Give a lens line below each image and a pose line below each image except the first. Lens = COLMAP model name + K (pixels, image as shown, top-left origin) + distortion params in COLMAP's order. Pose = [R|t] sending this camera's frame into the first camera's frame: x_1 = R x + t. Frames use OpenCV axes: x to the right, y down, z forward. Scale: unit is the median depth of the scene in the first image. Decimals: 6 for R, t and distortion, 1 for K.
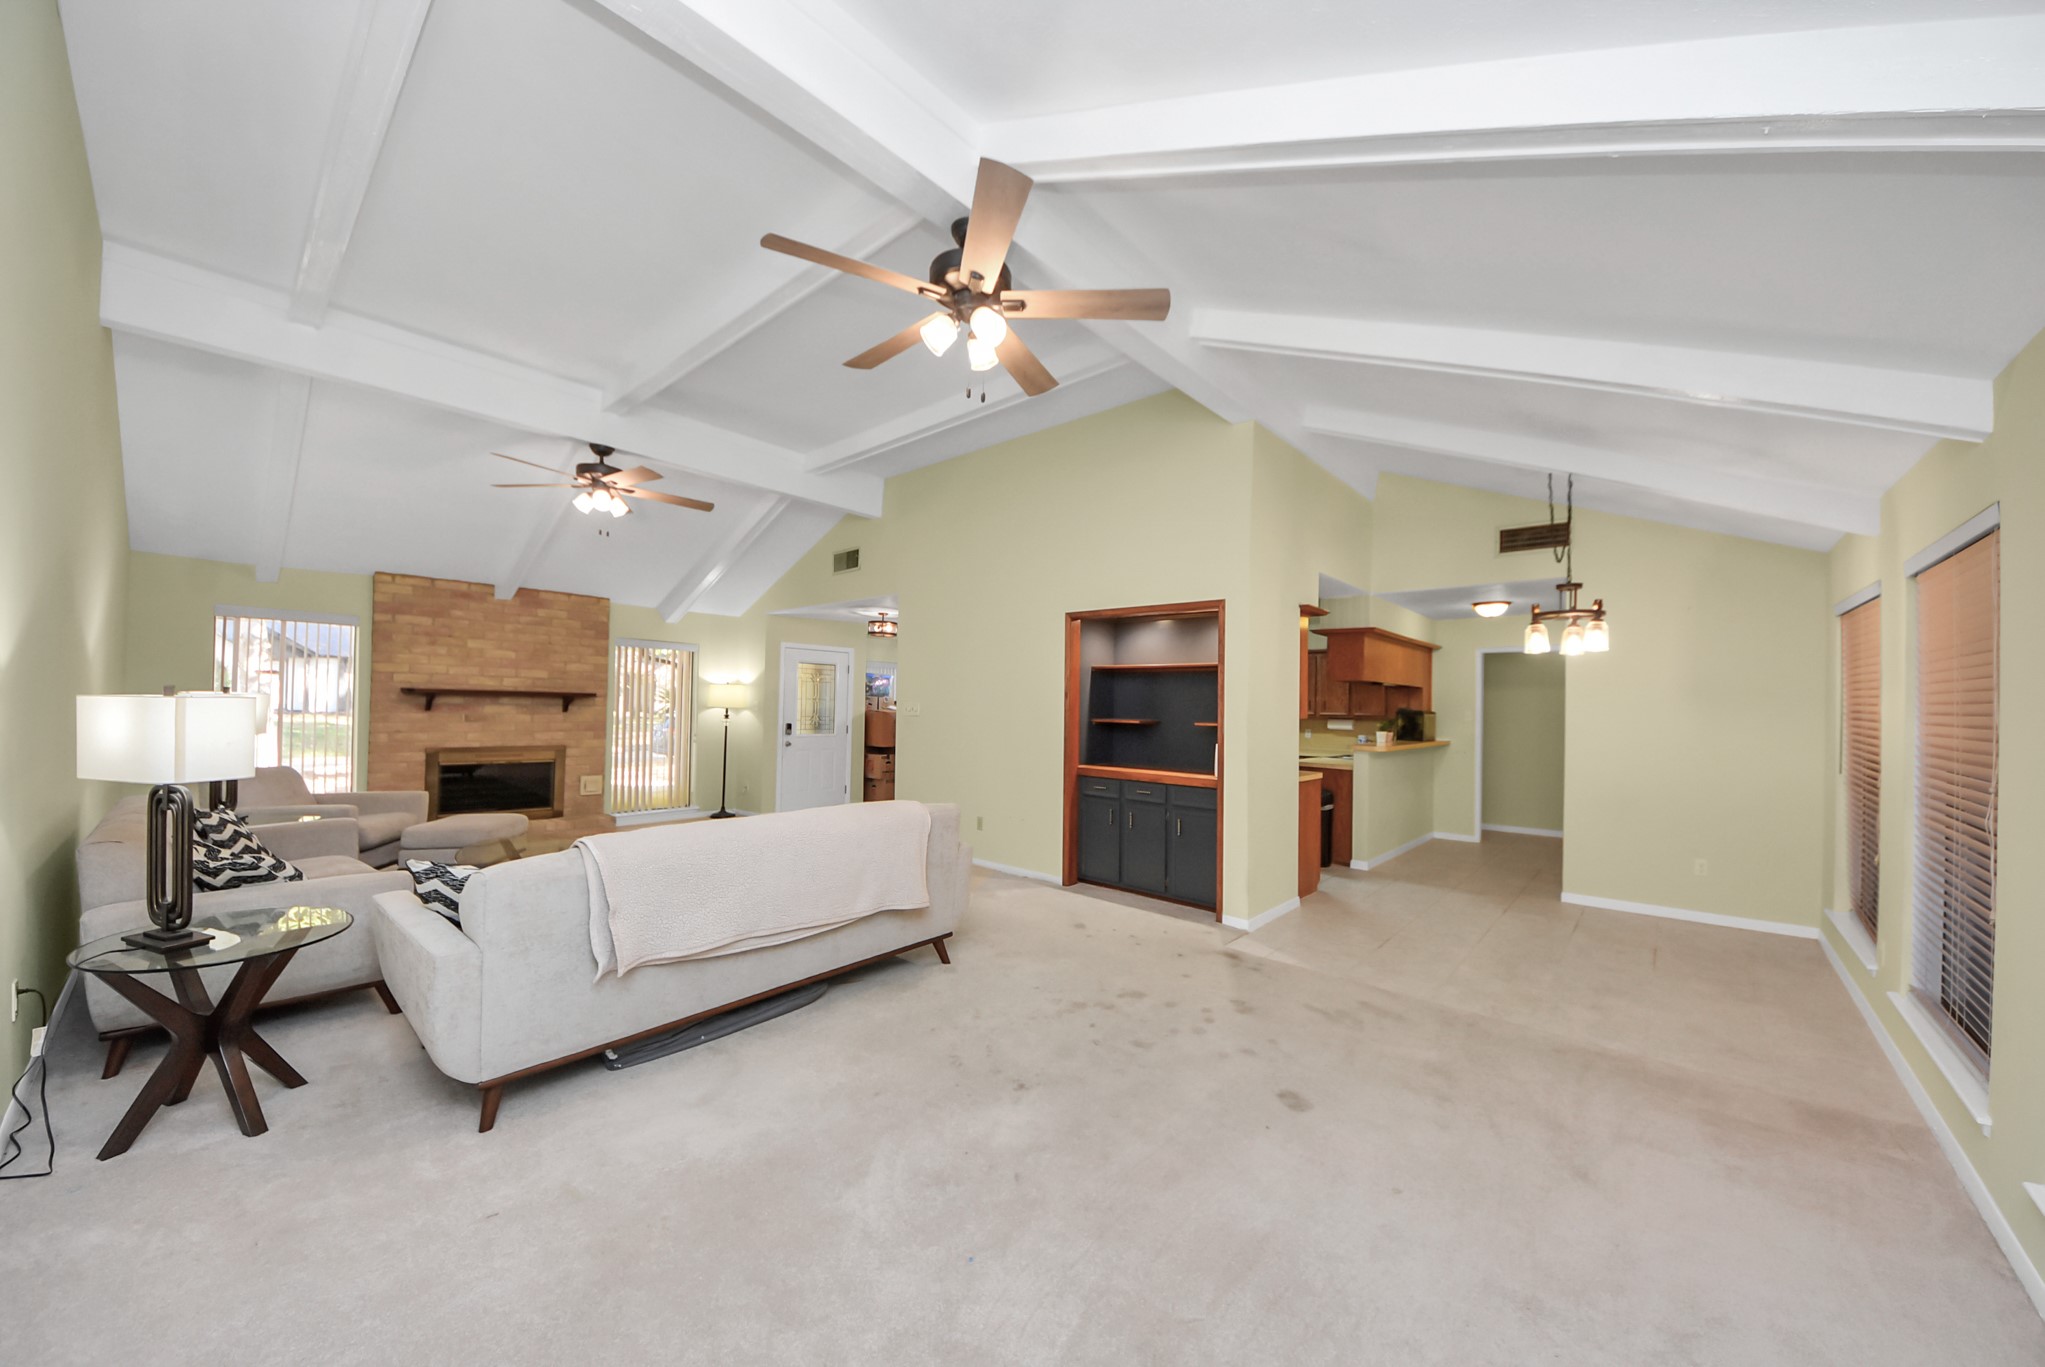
lens RADIAL K [[725.9, 0, 1024.8], [0, 725.9, 693.9], [0, 0, 1]] dist [-0.000094, -0.008486]
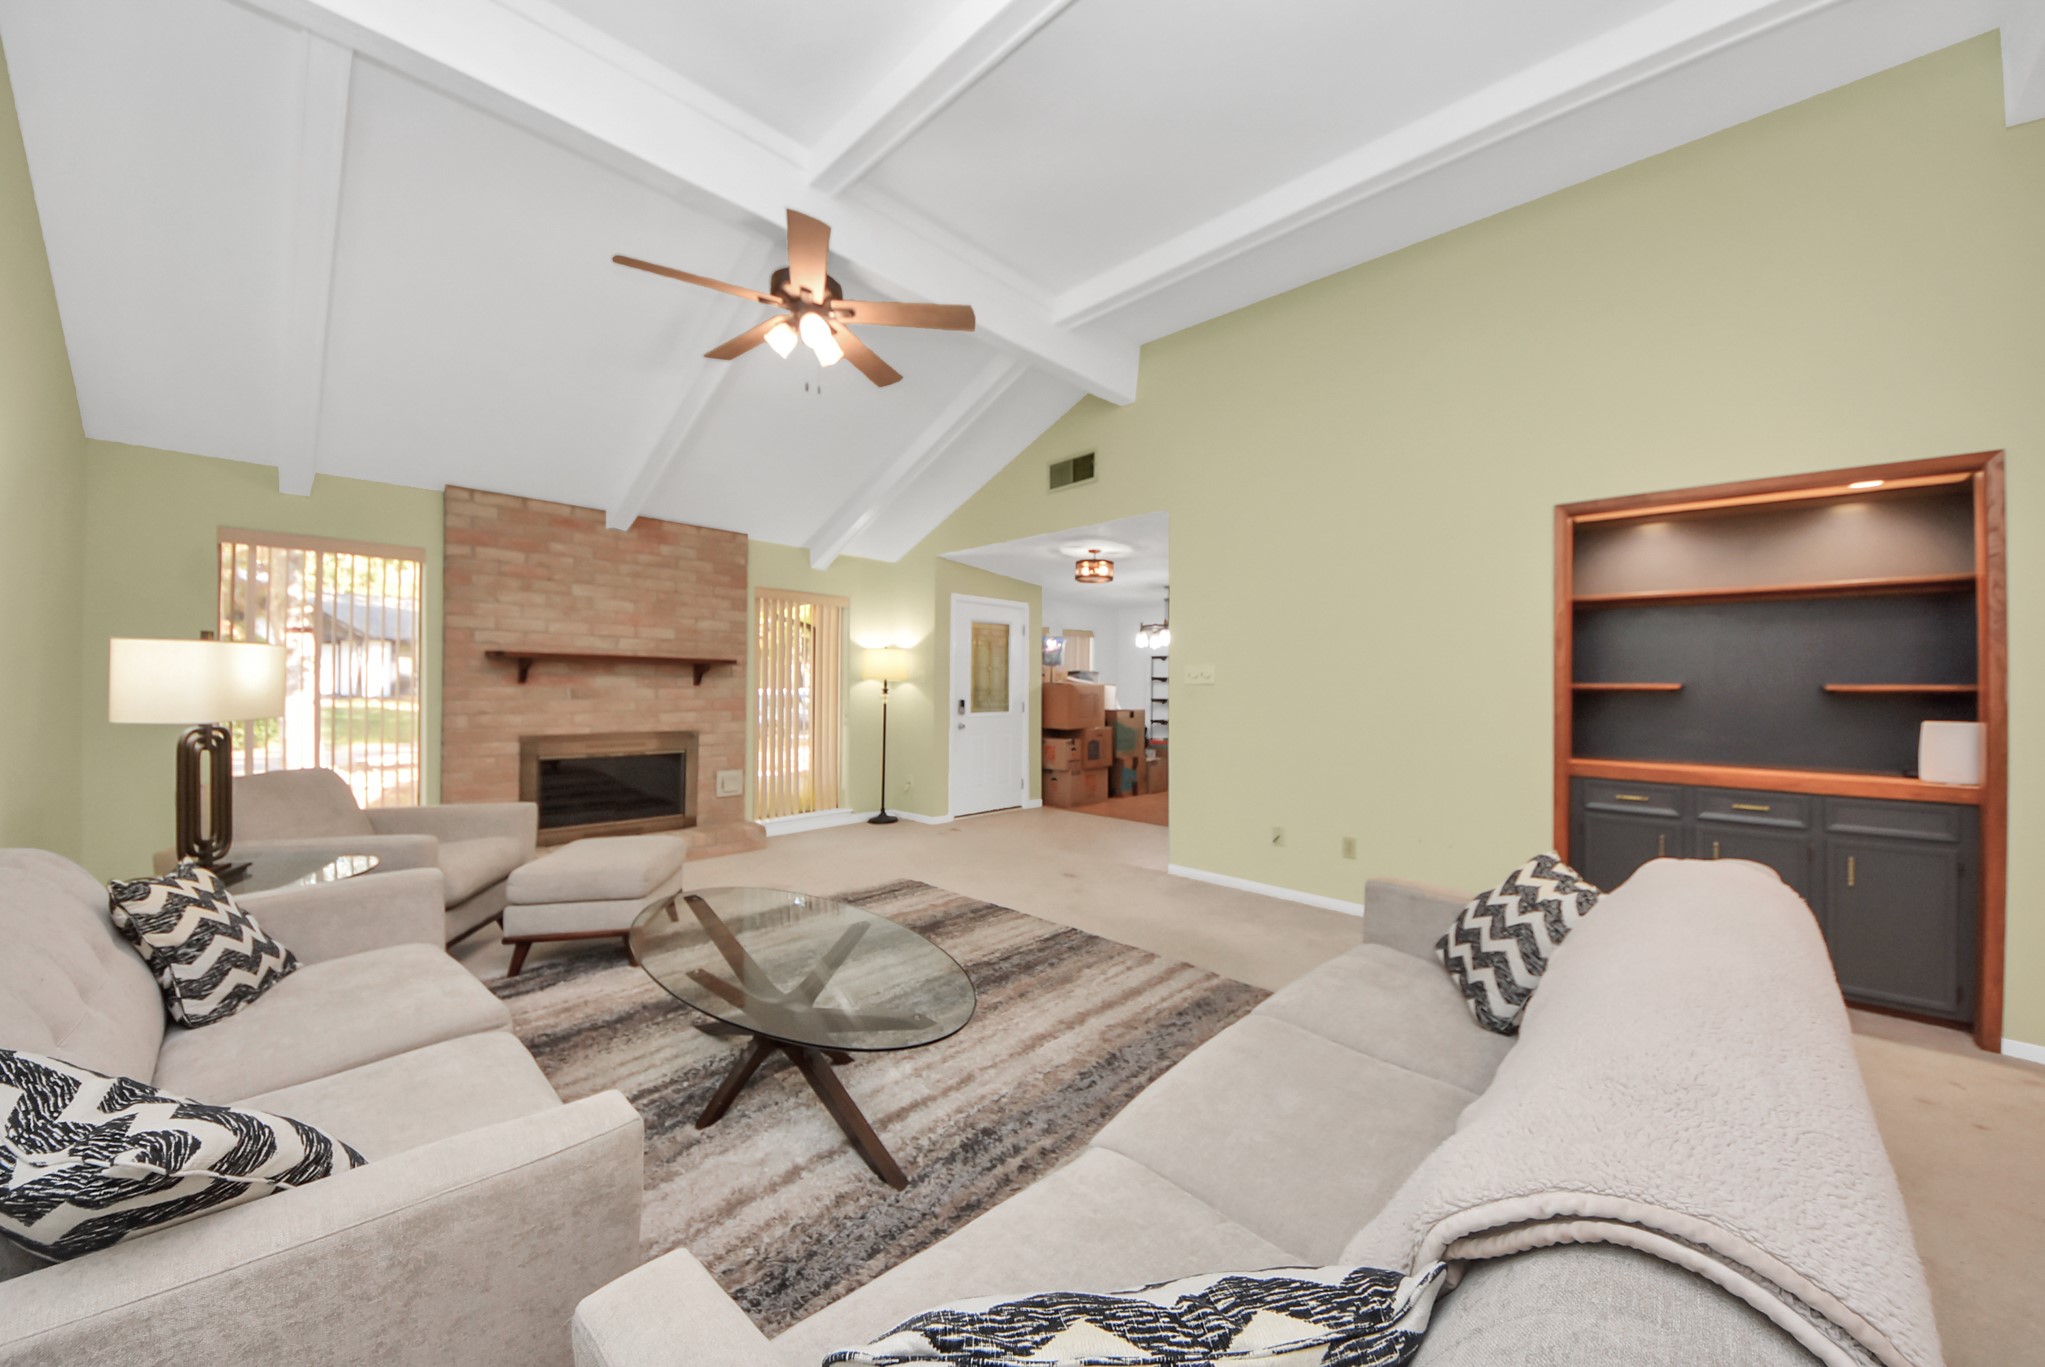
lens RADIAL K [[741.4, 0, 1018.8], [0, 741.4, 680.4], [0, 0, 1]] dist [0.034362, -0.019729]
pose [[0.997813, -0.010745, -0.065226, -0.283101], [0.011375, 0.999892, 0.009297, 0.018510], [0.065119, -0.010019, 0.997827, 0.288824]]
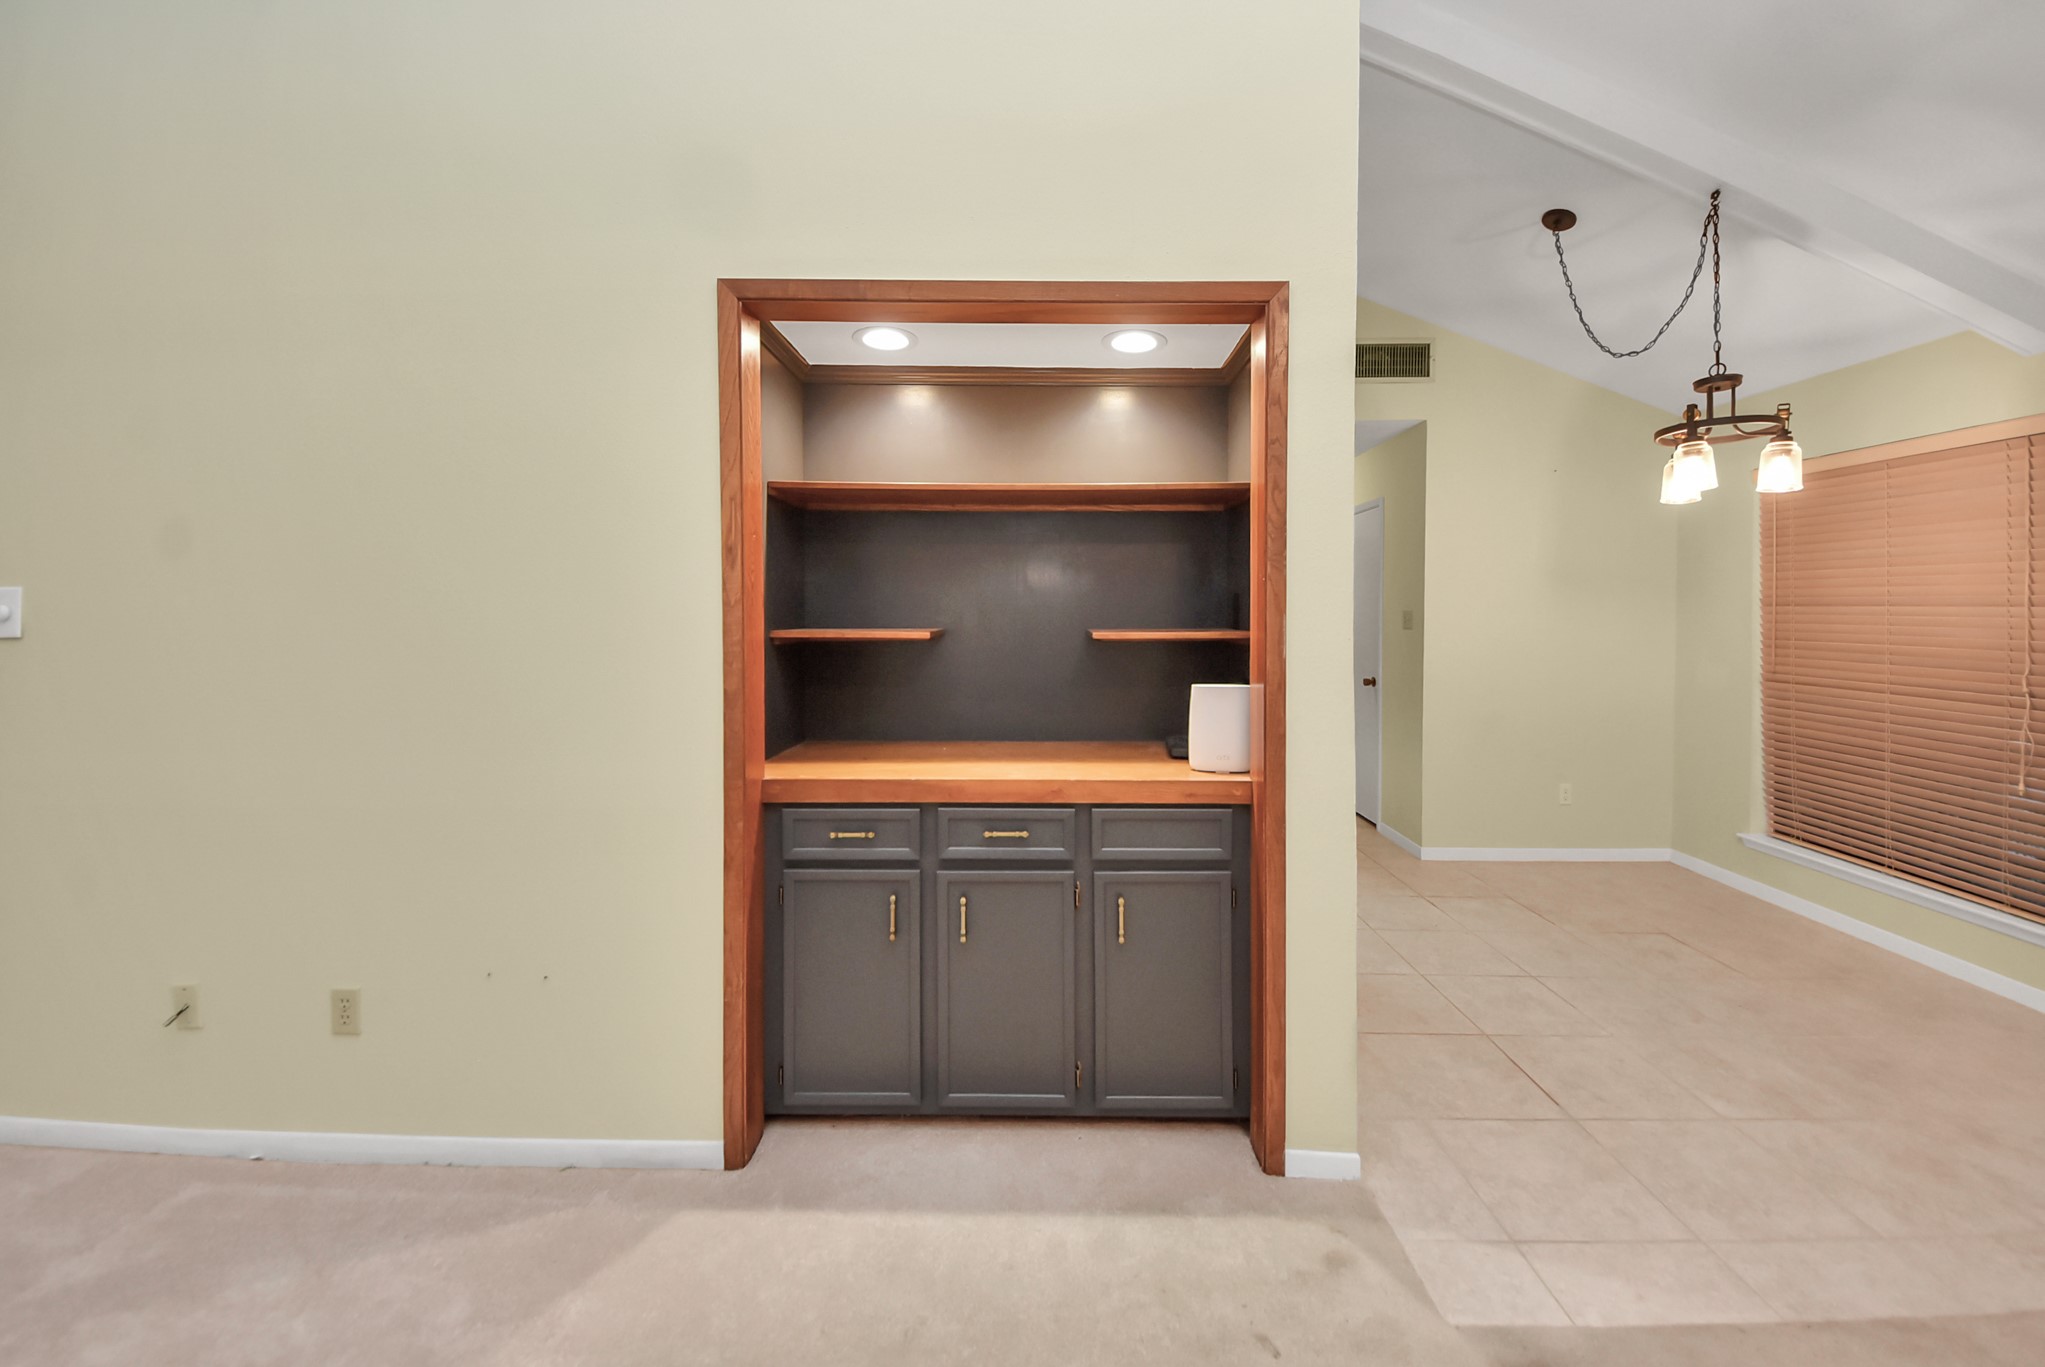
lens RADIAL K [[790.1, 0, 1075.1], [0, 790.1, 624.2], [0, 0, 1]] dist [-0.001096, -0.000106]
pose [[0.748342, -0.019491, 0.663026, -0.045590], [0.000307, 0.999578, 0.029039, 0.018749], [-0.663313, -0.021528, 0.748033, 0.536875]]
